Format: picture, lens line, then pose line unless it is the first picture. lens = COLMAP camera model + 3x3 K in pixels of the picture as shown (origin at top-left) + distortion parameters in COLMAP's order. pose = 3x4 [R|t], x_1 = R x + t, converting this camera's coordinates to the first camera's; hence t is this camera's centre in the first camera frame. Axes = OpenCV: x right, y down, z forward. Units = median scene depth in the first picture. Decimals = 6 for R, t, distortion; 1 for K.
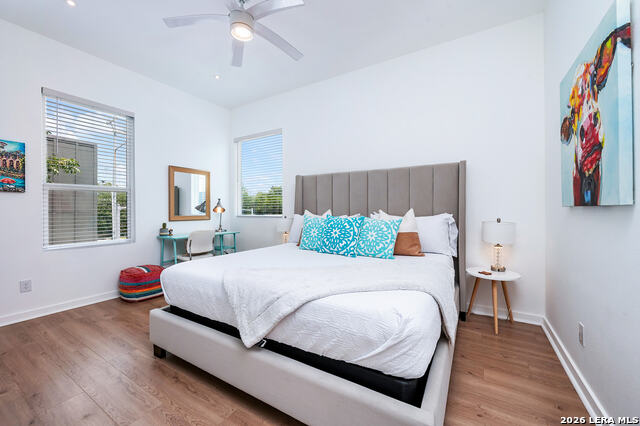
lens RADIAL K [[253.4, 0, 323.4], [0, 253.4, 210.6], [0, 0, 1]] dist [-0.009776, -0.000099]
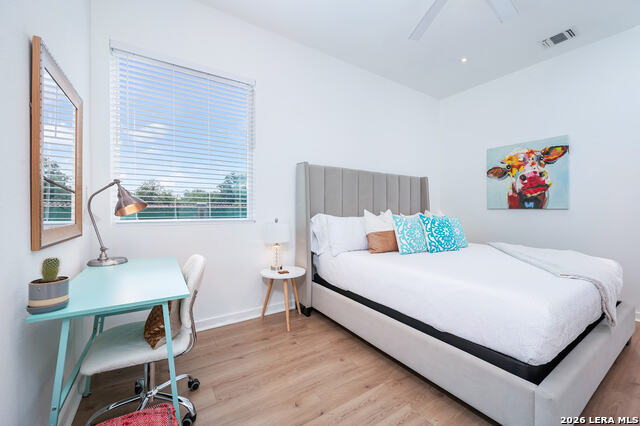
lens RADIAL K [[253.4, 0, 321.5], [0, 253.4, 210.8], [0, 0, 1]] dist [-0.009776, -0.000099]
pose [[0.438688, 0.001683, 0.898638, -1.120752], [0.003244, 0.999989, -0.003456, 0.002589], [-0.898634, 0.004432, 0.438678, 0.972798]]
